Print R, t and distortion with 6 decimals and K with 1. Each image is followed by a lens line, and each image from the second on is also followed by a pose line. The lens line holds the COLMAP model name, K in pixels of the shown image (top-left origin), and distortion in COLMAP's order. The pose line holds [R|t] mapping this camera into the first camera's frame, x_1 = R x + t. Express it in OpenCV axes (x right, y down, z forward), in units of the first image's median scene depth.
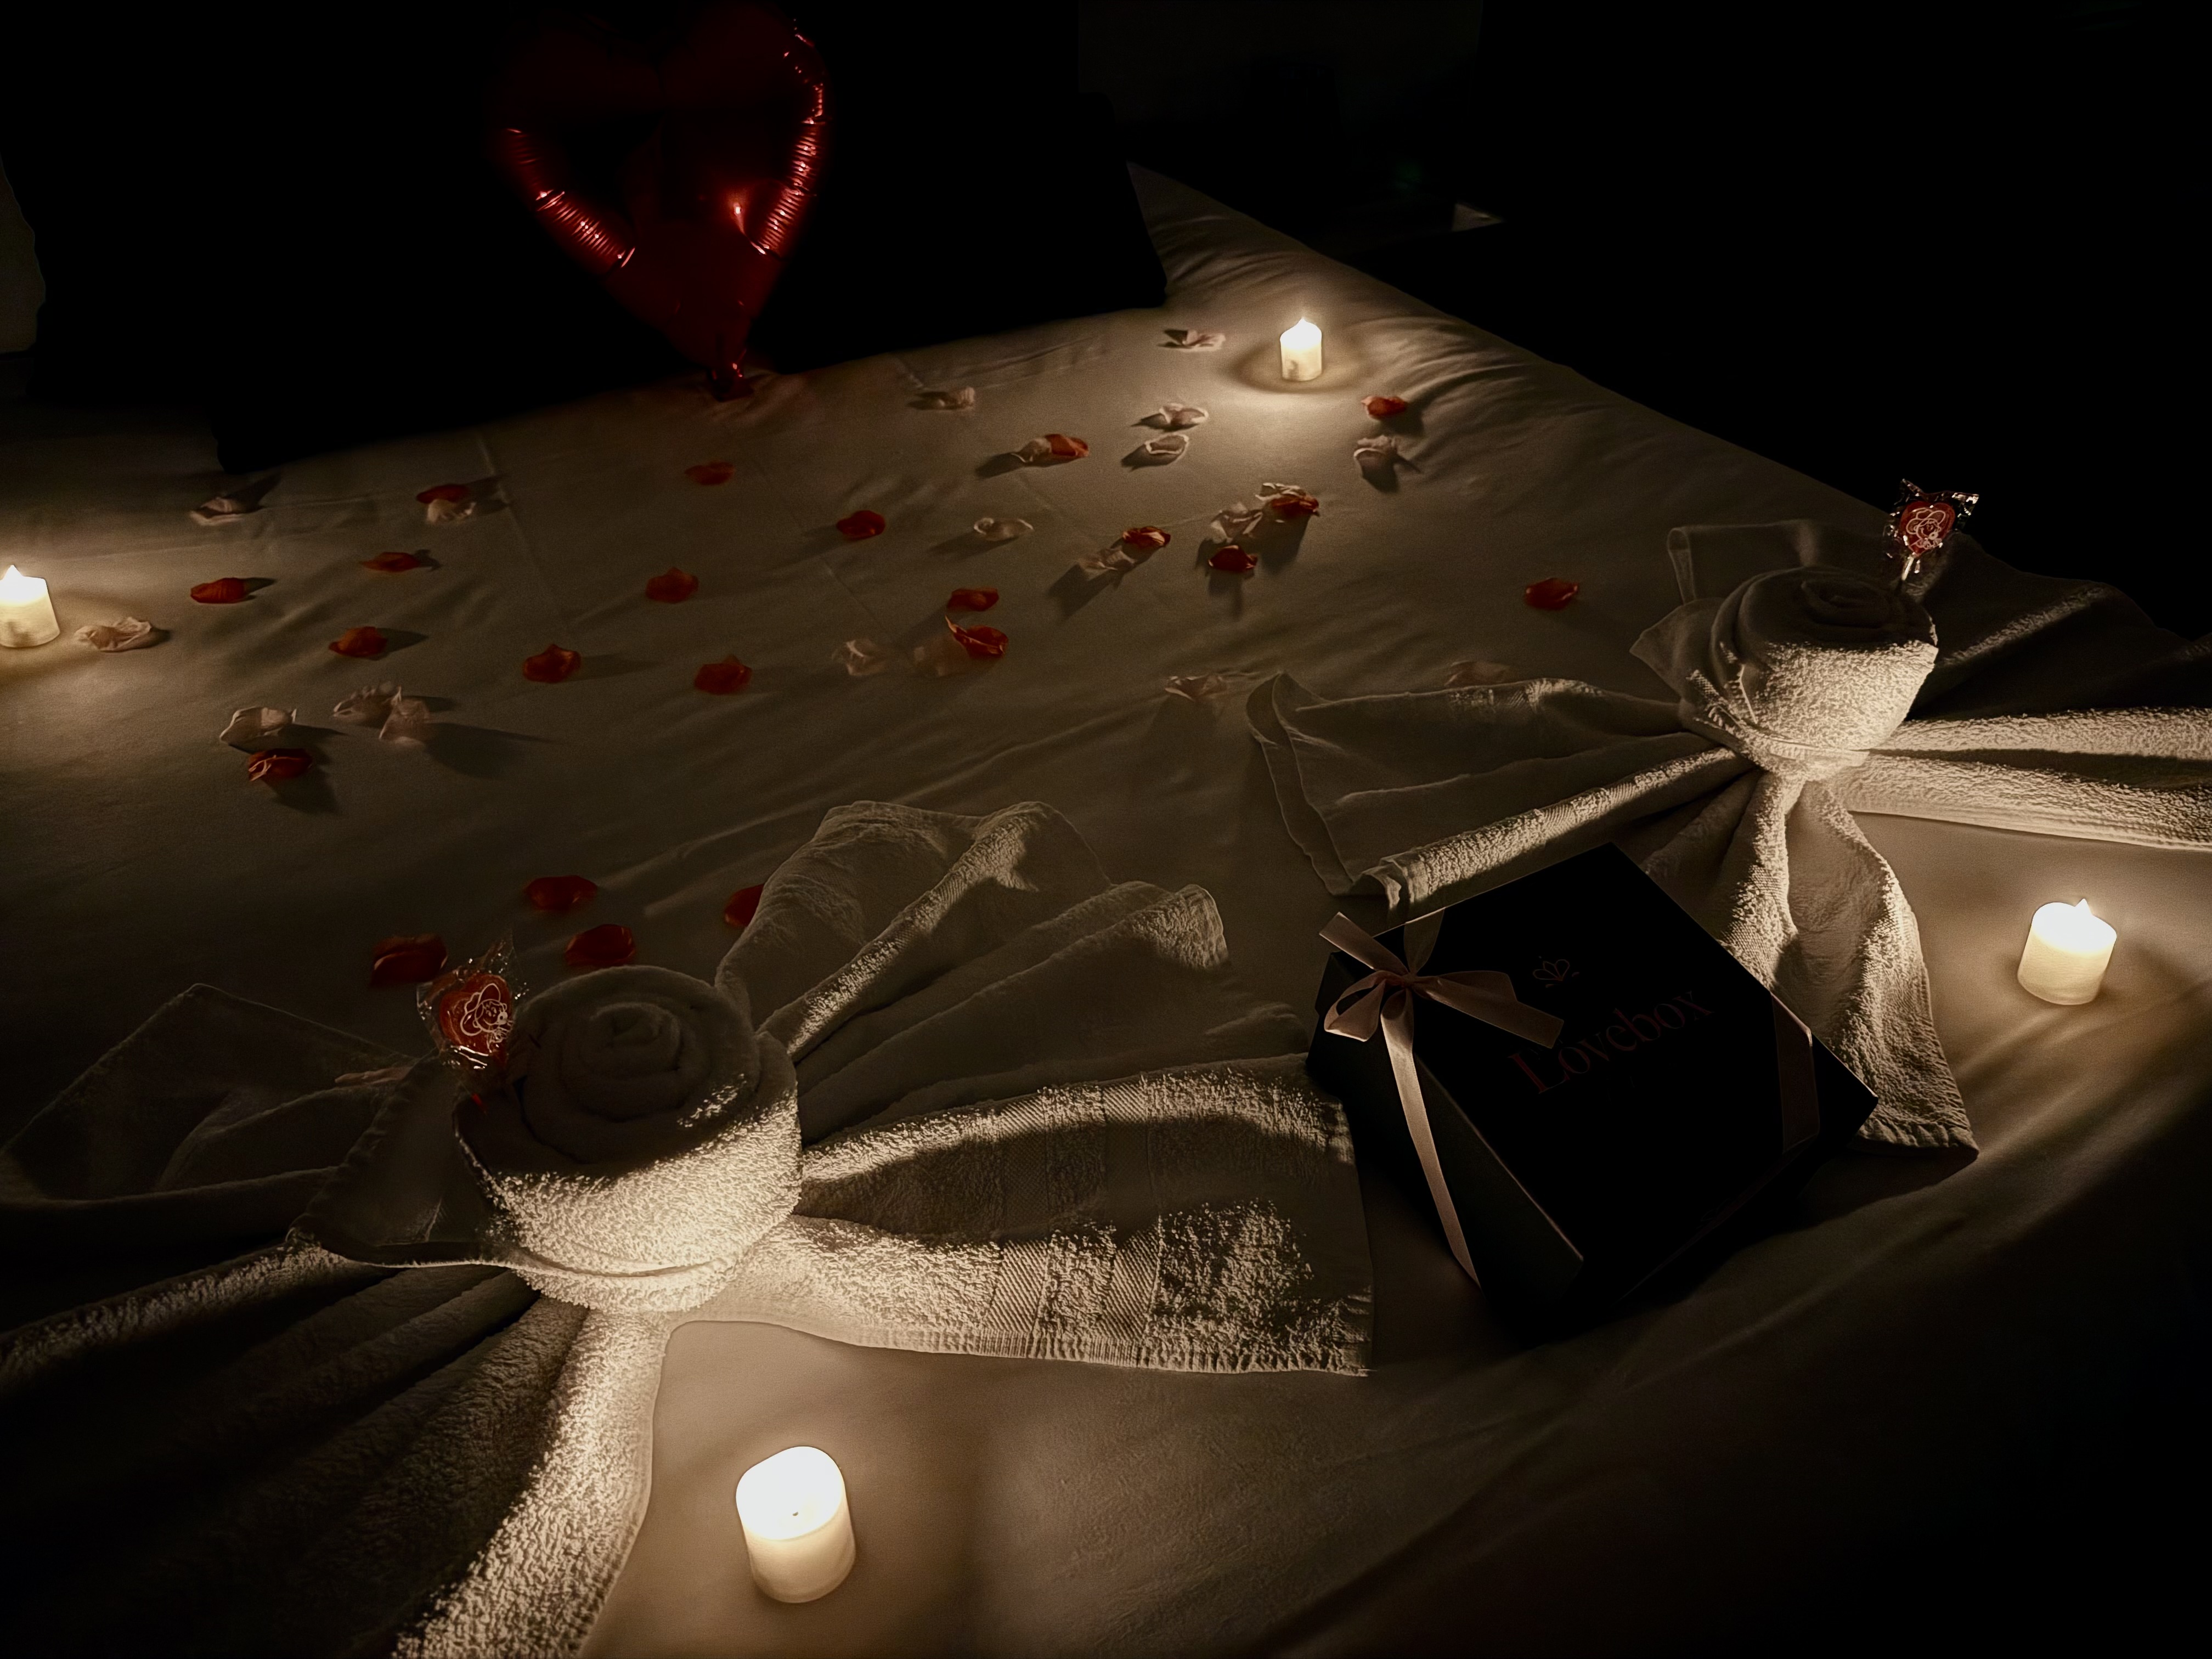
lens RADIAL K [[1593.5, 0, 1103.3], [0, 1593.5, 849.5], [0, 0, 1]] dist [0.051215, -0.063168]
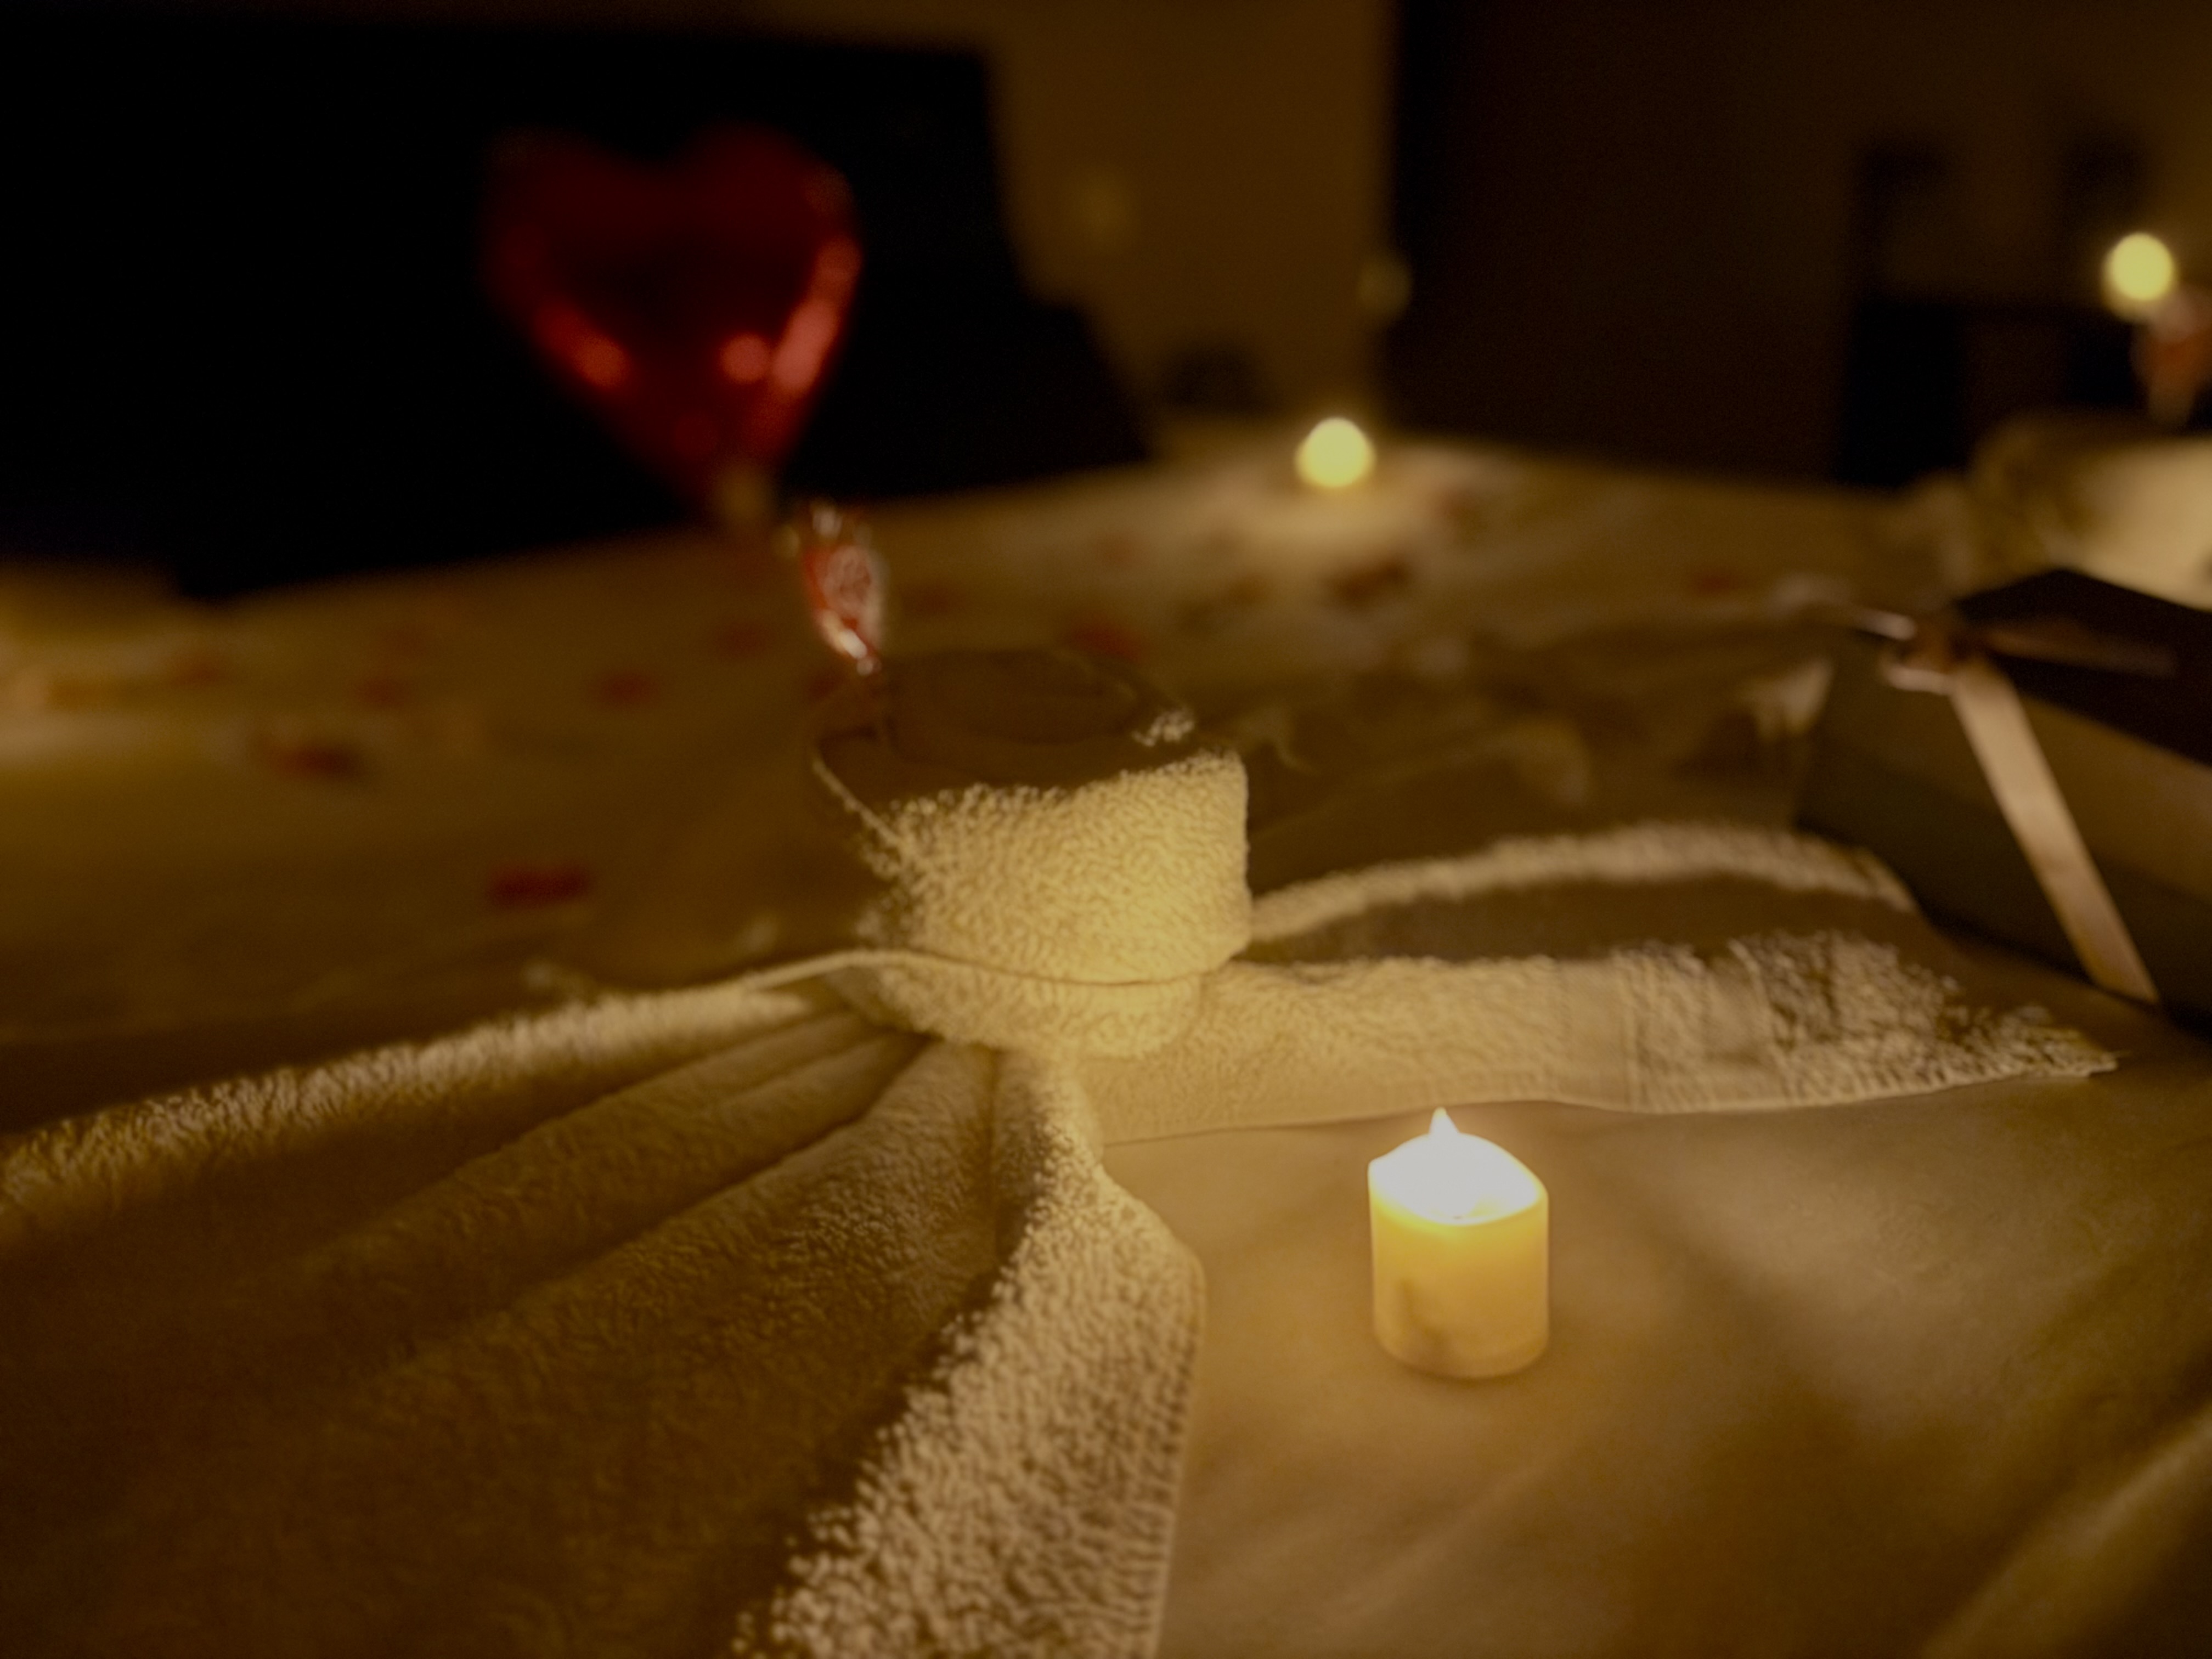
lens RADIAL K [[1593.5, 0, 1095.6], [0, 1593.5, 816.2], [0, 0, 1]] dist [0.051215, -0.063168]
pose [[0.990849, -0.068547, 0.116270, -0.332475], [0.100816, 0.948635, -0.299880, 0.370357], [-0.089742, 0.308858, 0.946865, 0.330922]]
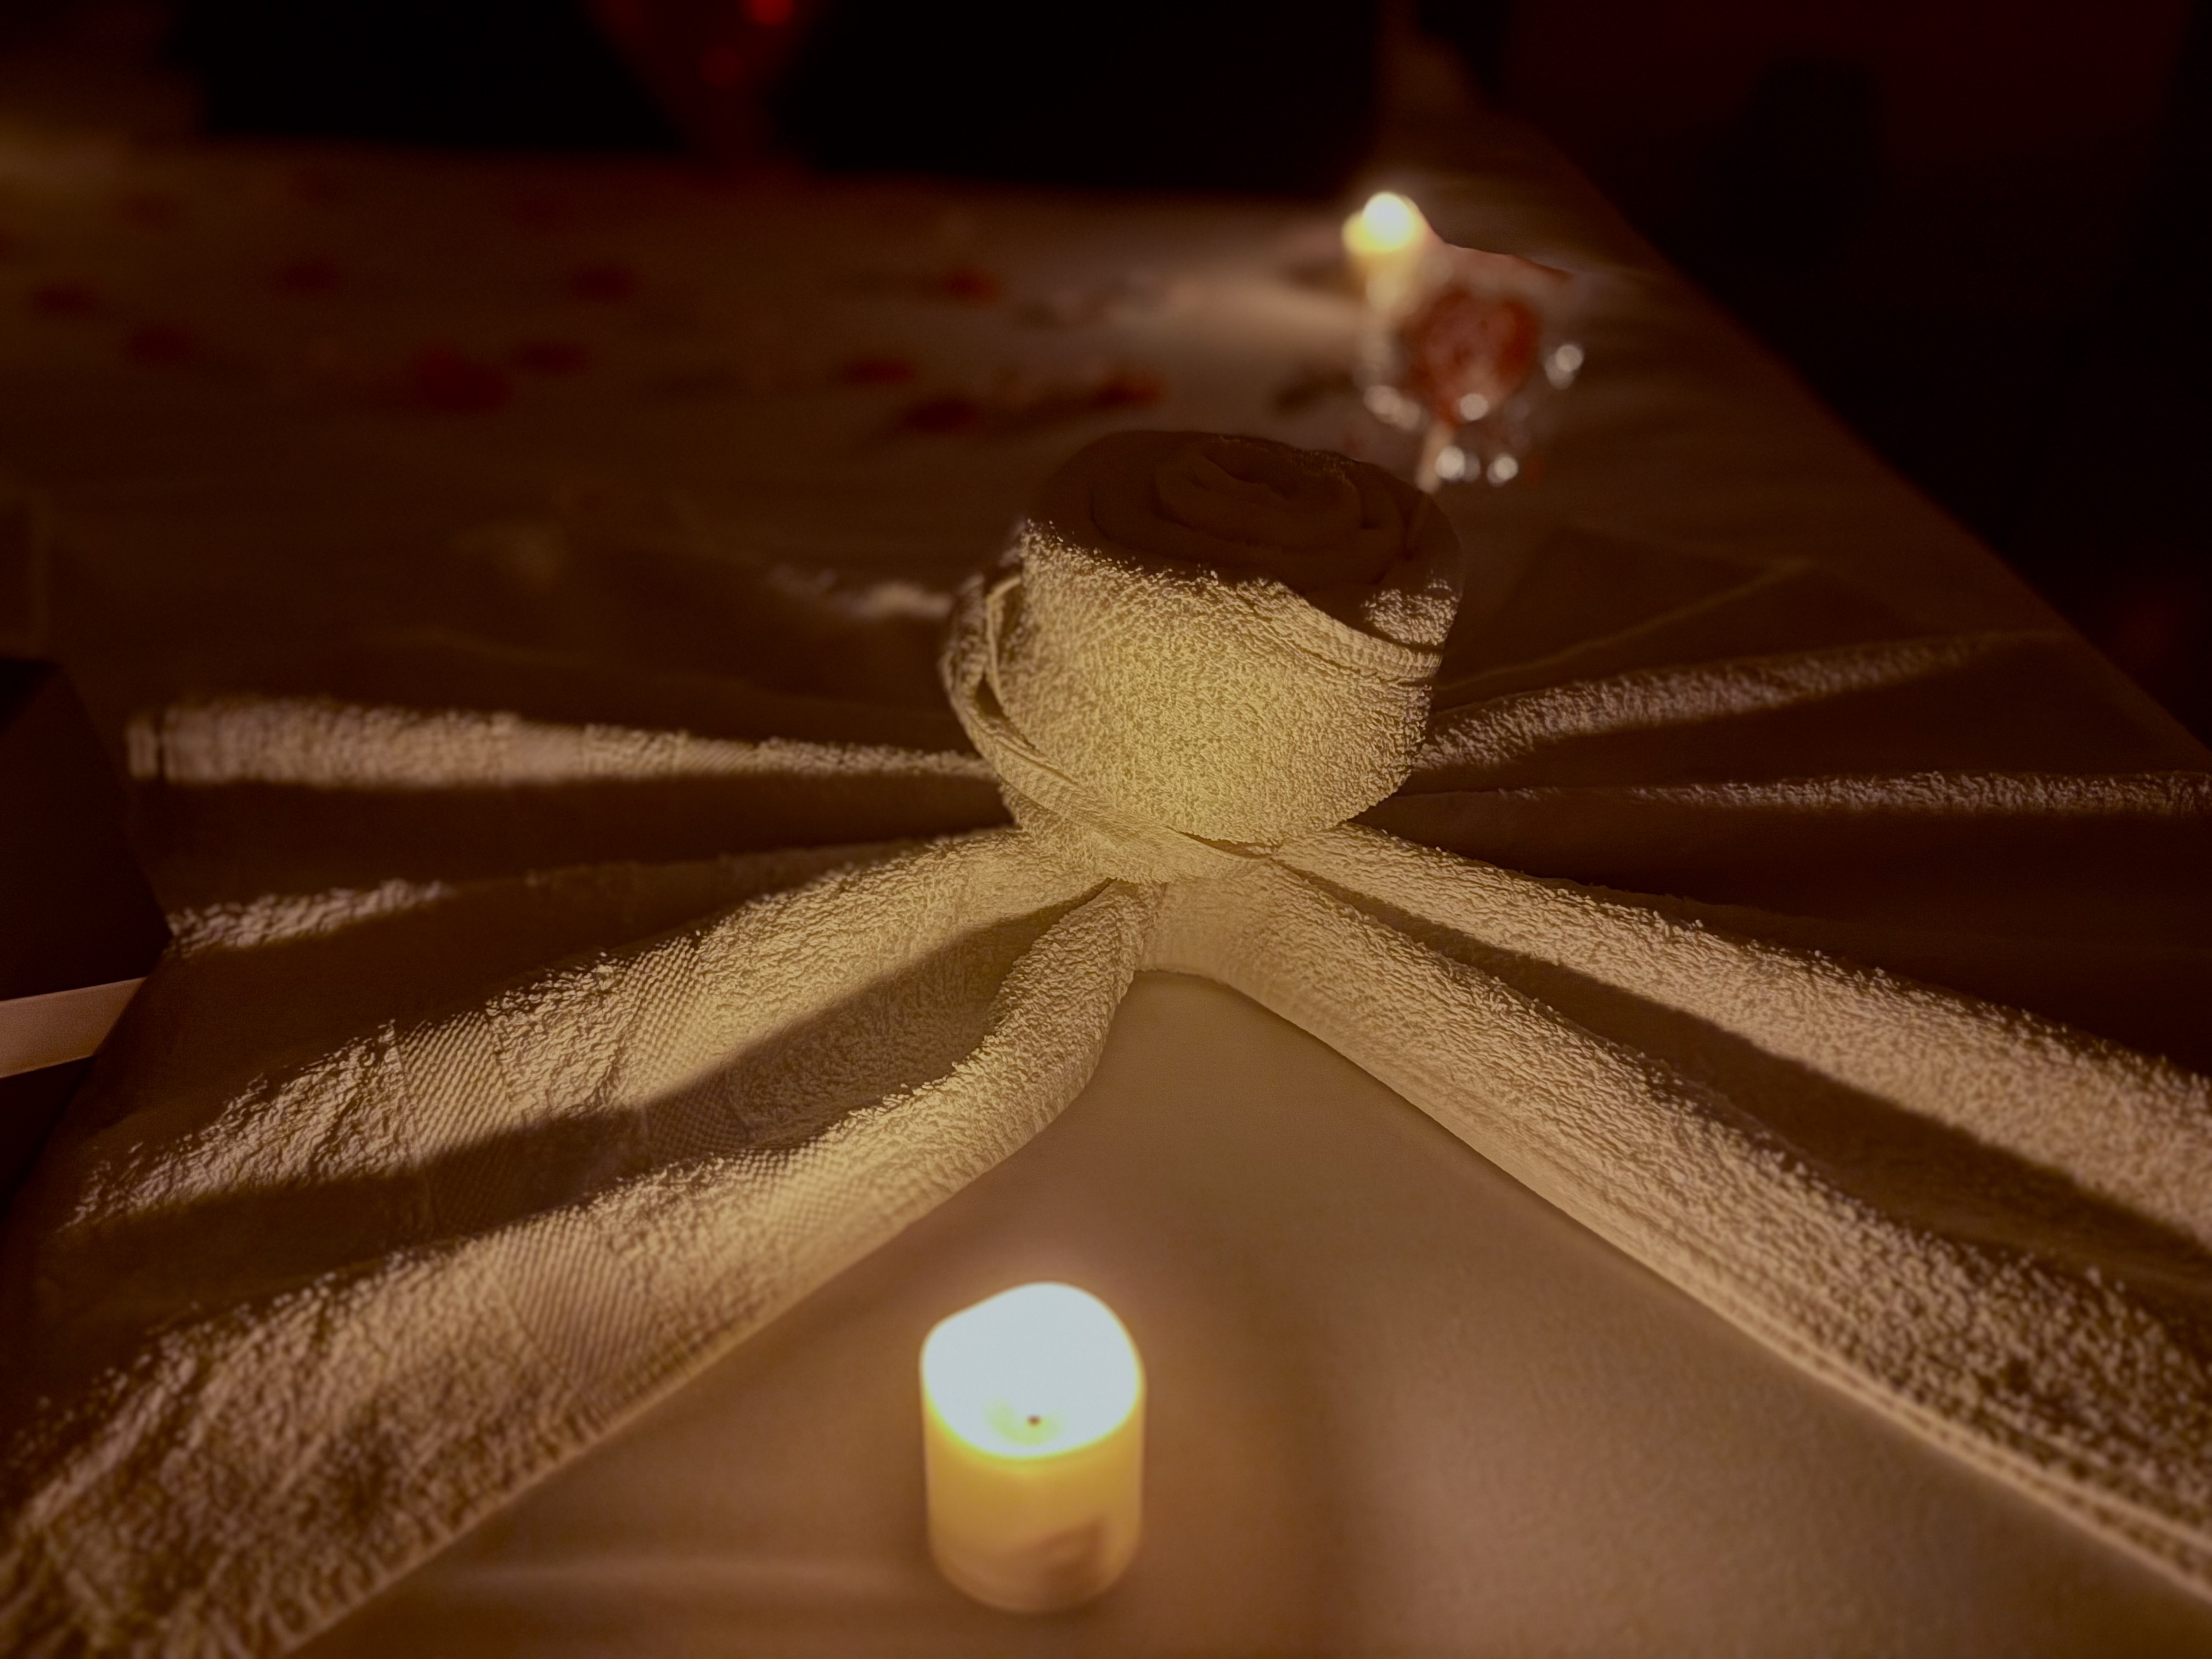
lens RADIAL K [[1593.5, 0, 1100.9], [0, 1593.5, 831.1], [0, 0, 1]] dist [0.051215, -0.063168]
pose [[0.849576, 0.321215, -0.418380, 0.867505], [-0.359394, 0.933089, -0.013411, -0.067101], [0.386078, 0.161757, 0.908173, 0.830786]]
